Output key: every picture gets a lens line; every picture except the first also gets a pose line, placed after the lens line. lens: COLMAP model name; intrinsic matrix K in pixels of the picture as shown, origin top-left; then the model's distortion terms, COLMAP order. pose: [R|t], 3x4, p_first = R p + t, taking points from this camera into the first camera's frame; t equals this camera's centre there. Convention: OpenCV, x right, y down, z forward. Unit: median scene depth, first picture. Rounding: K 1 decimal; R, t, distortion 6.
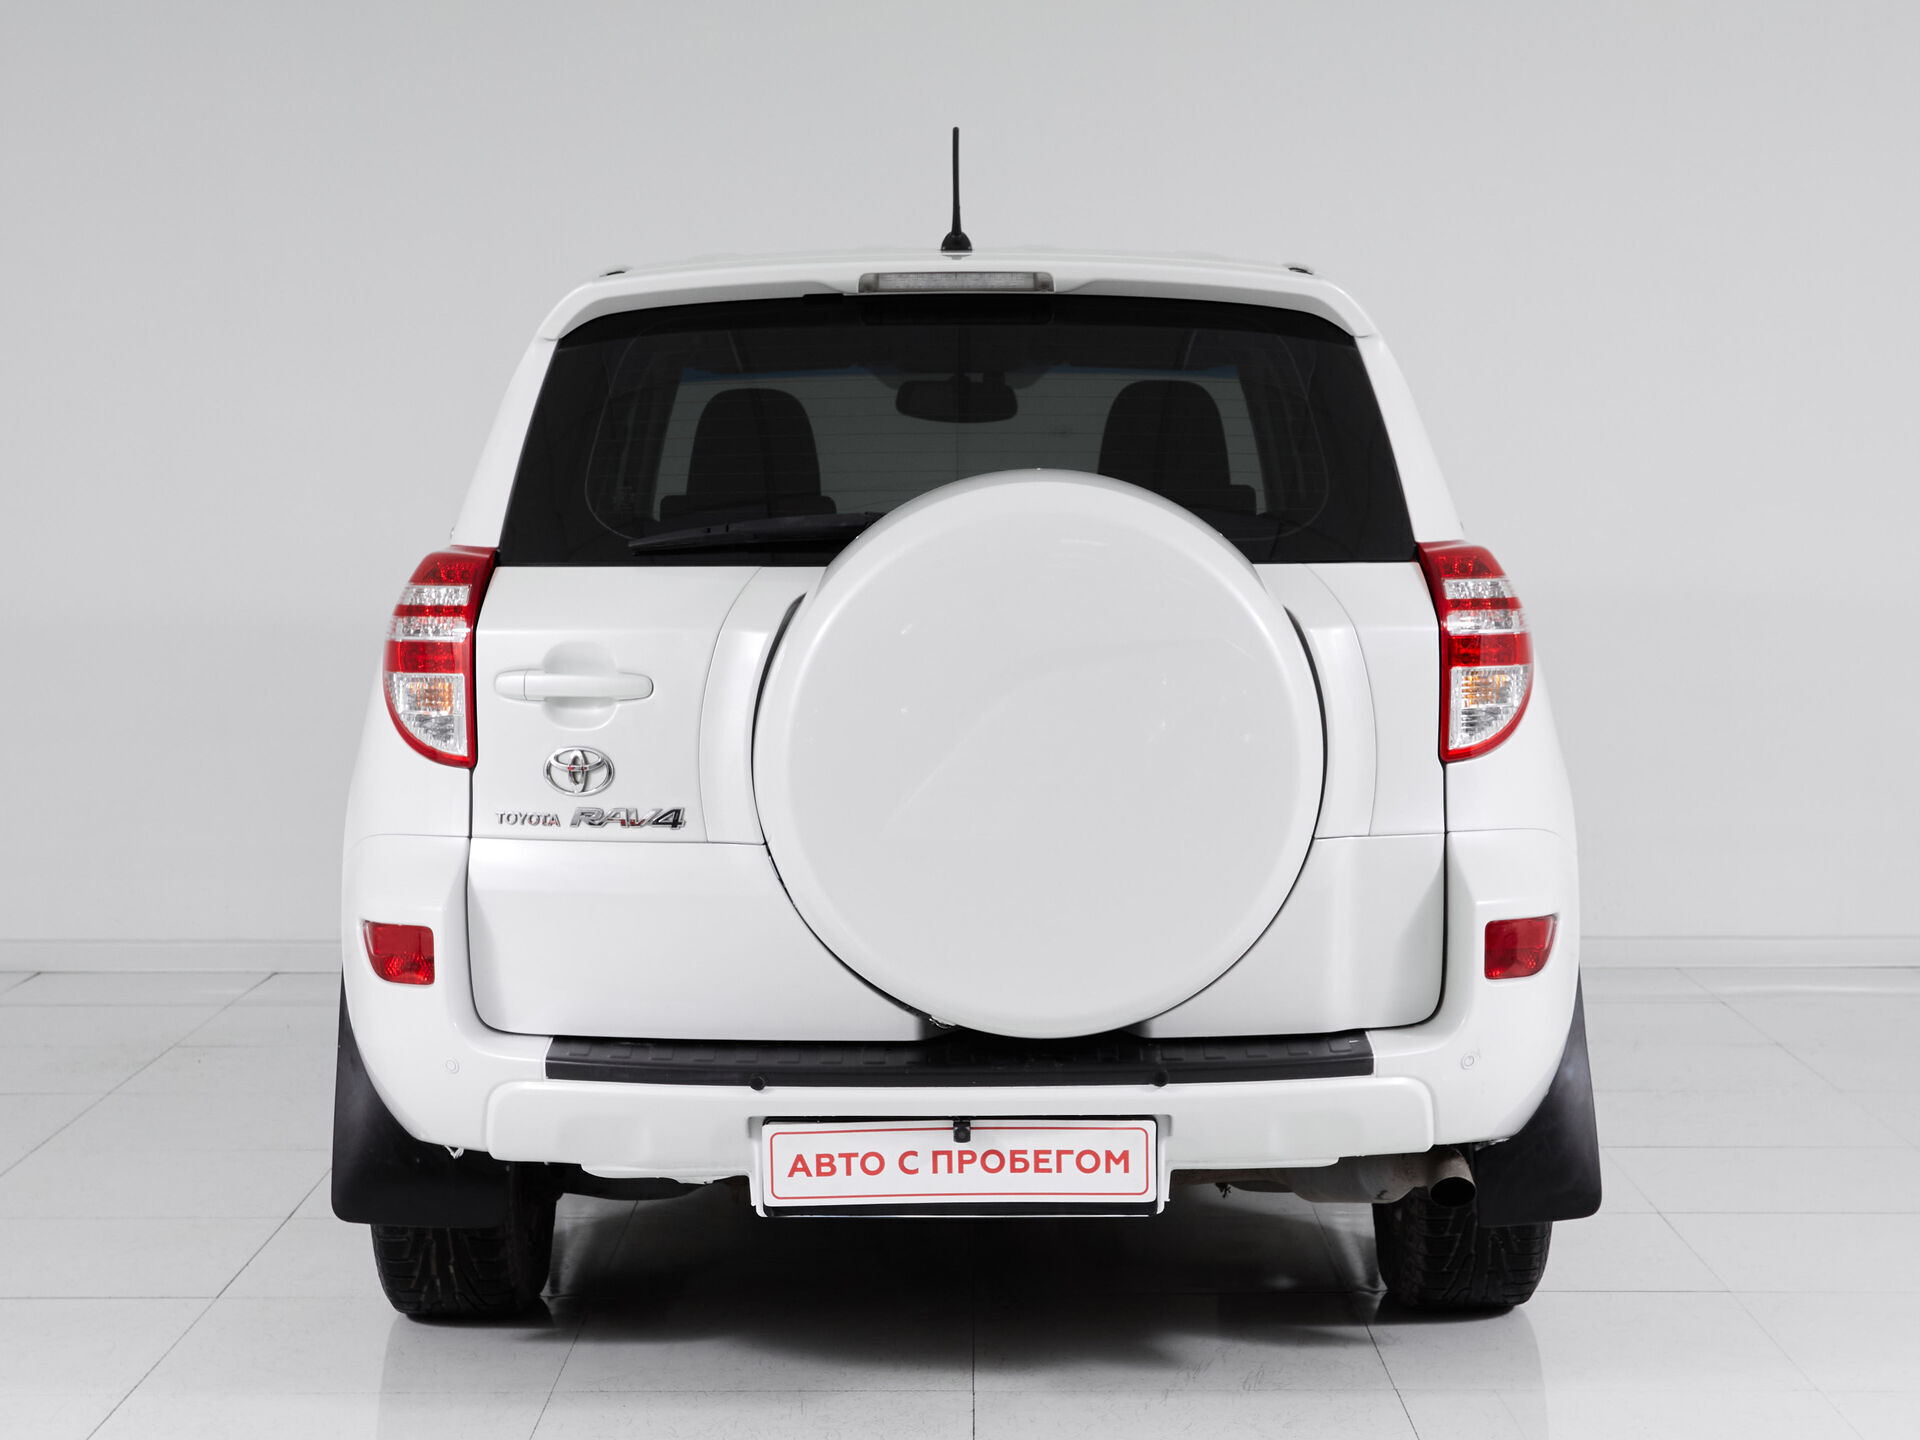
lens RADIAL K [[2570.0, 0, 960.0], [0, 2570.0, 720.0], [0, 0, 1]] dist [0.050428, 0.028140]
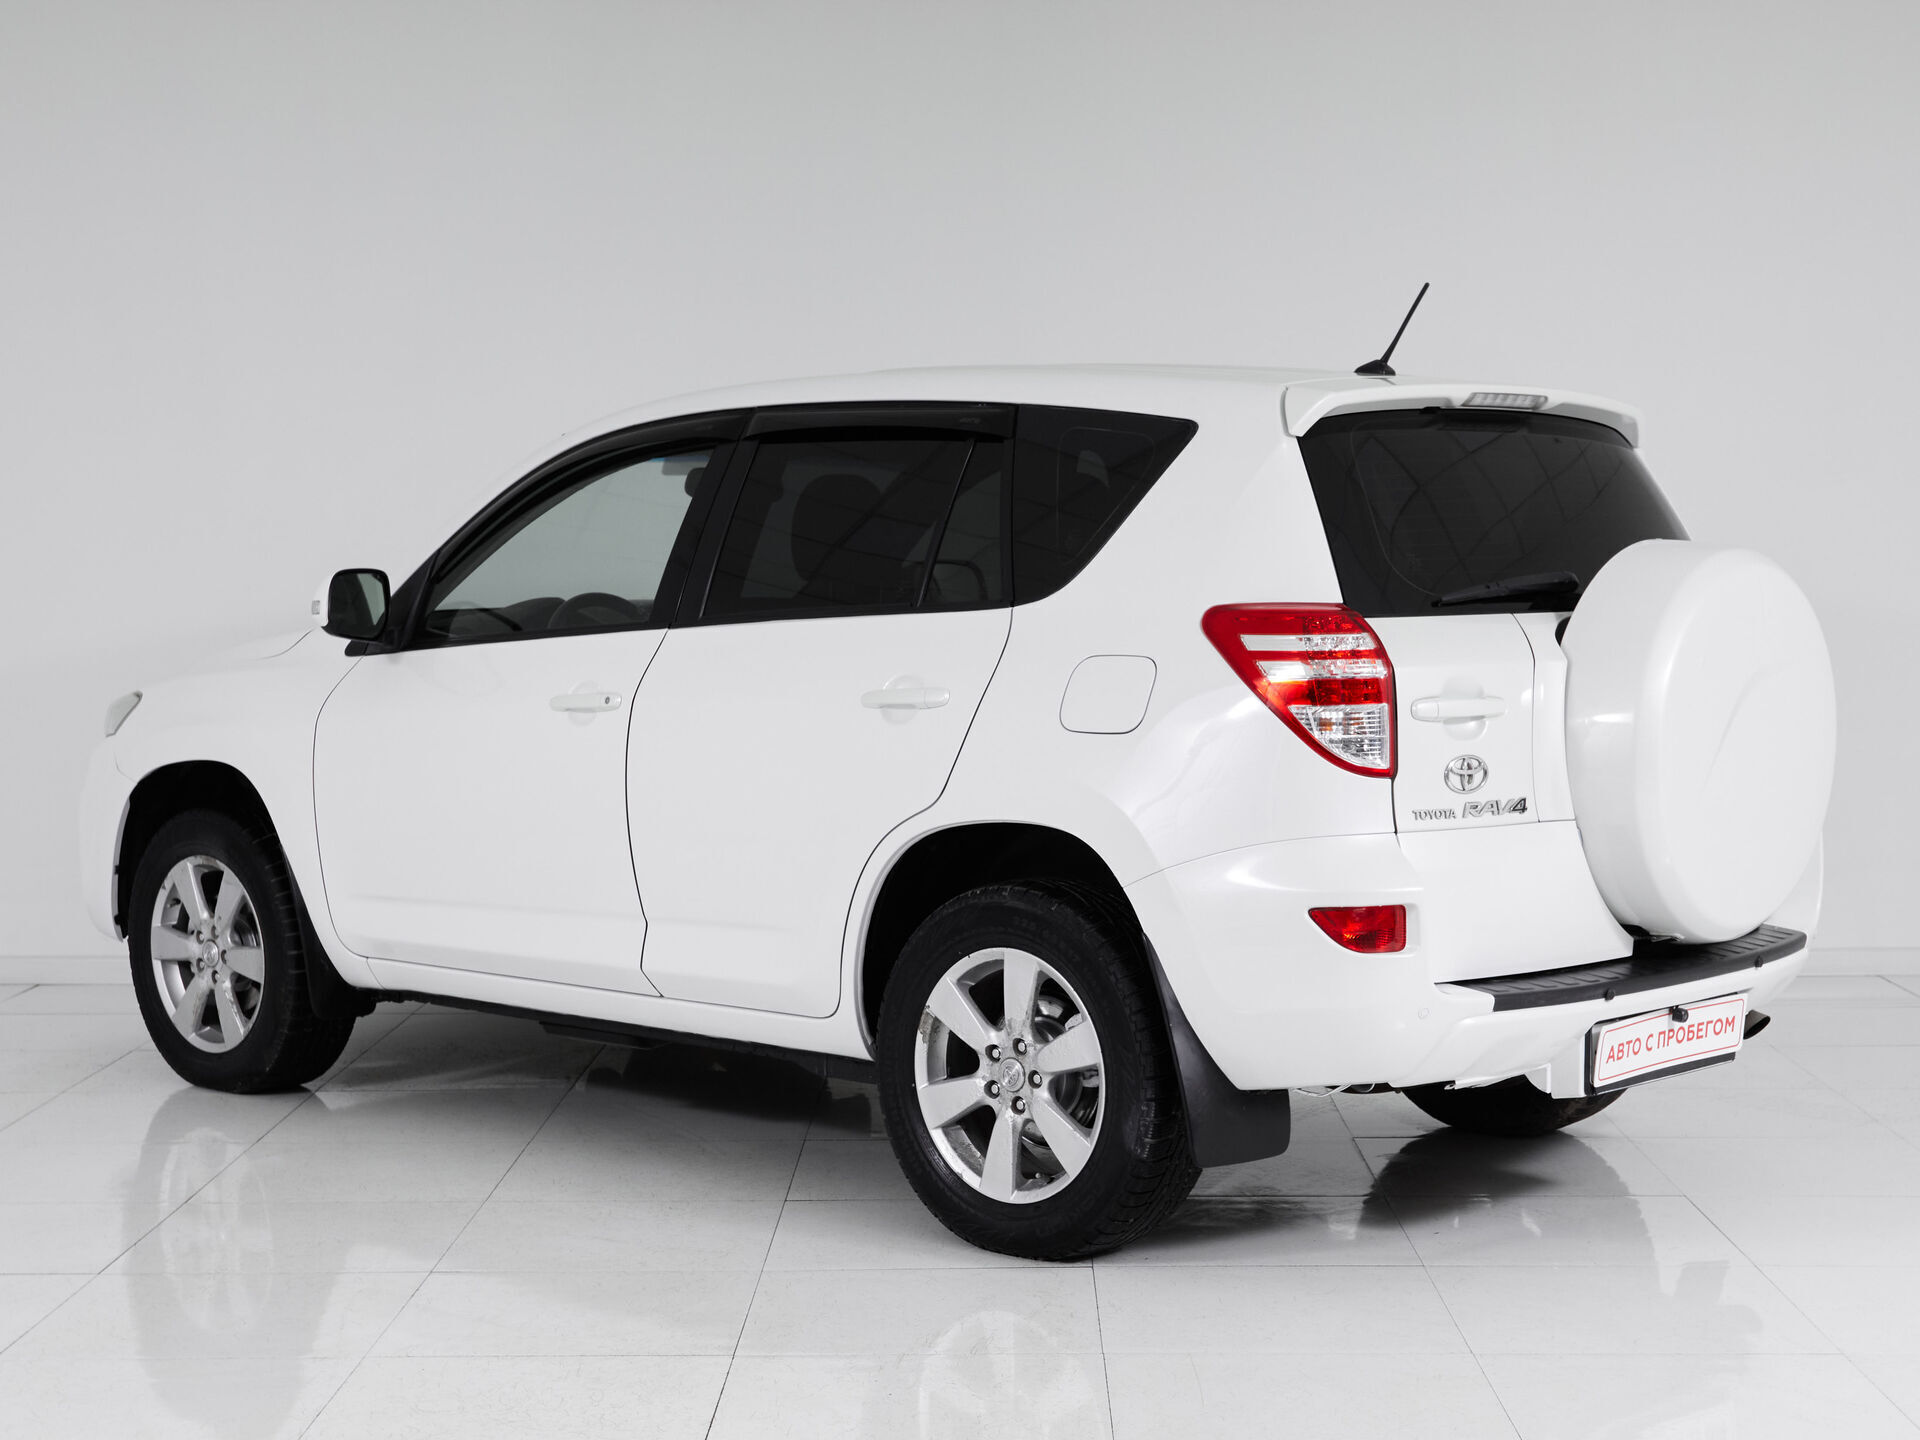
lens RADIAL K [[2570.0, 0, 960.0], [0, 2570.0, 720.0], [0, 0, 1]] dist [0.050428, 0.028140]
pose [[0.742229, -0.041480, 0.668862, -1.195917], [0.056118, 0.998424, -0.000356, -0.020946], [-0.667793, 0.037800, 0.743387, 0.207571]]
